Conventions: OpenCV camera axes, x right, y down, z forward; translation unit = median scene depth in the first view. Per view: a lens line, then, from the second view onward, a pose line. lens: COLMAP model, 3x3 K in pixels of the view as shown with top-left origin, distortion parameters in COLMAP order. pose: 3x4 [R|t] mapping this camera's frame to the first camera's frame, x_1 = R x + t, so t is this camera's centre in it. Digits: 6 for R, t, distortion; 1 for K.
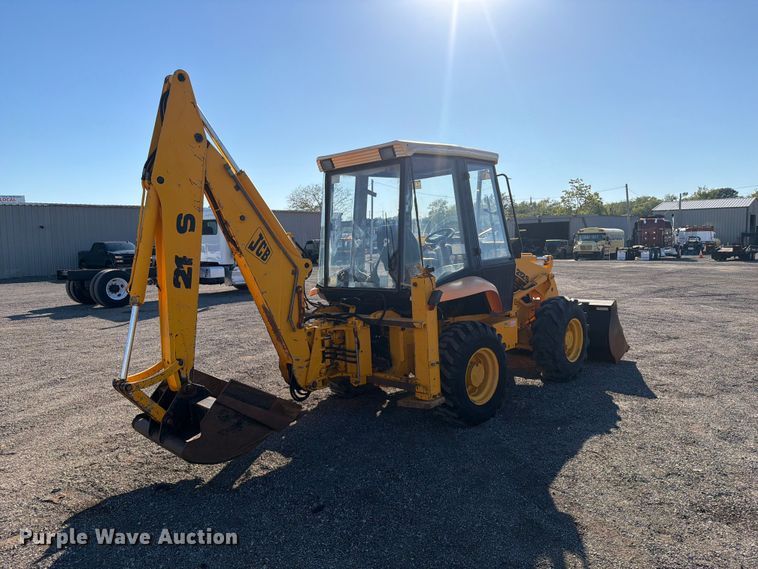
lens RADIAL K [[532.3, 0, 375.7], [0, 532.3, 288.7], [0, 0, 1]] dist [0.019673, -0.025004]
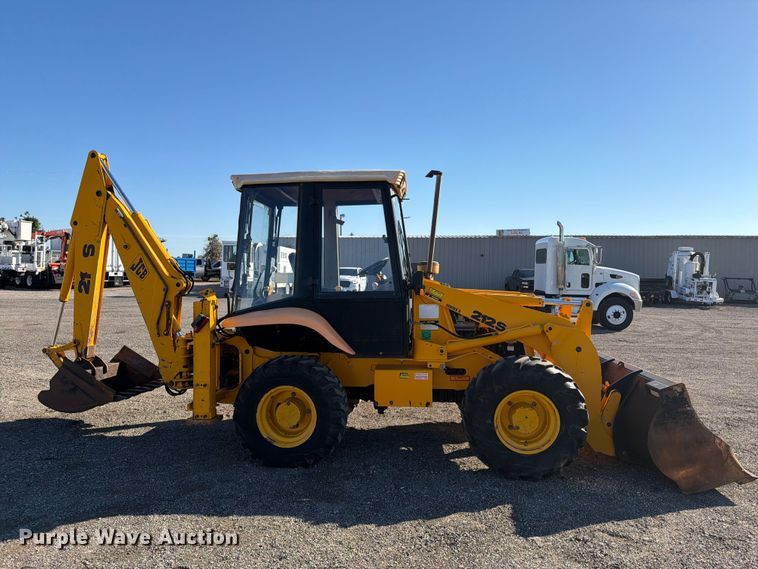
lens RADIAL K [[532.3, 0, 375.8], [0, 532.3, 285.8], [0, 0, 1]] dist [0.019673, -0.025004]
pose [[0.623010, 0.052647, -0.780440, 0.660115], [-0.099422, 0.994970, -0.012247, -0.042587], [0.775870, 0.085223, 0.625110, 0.345823]]
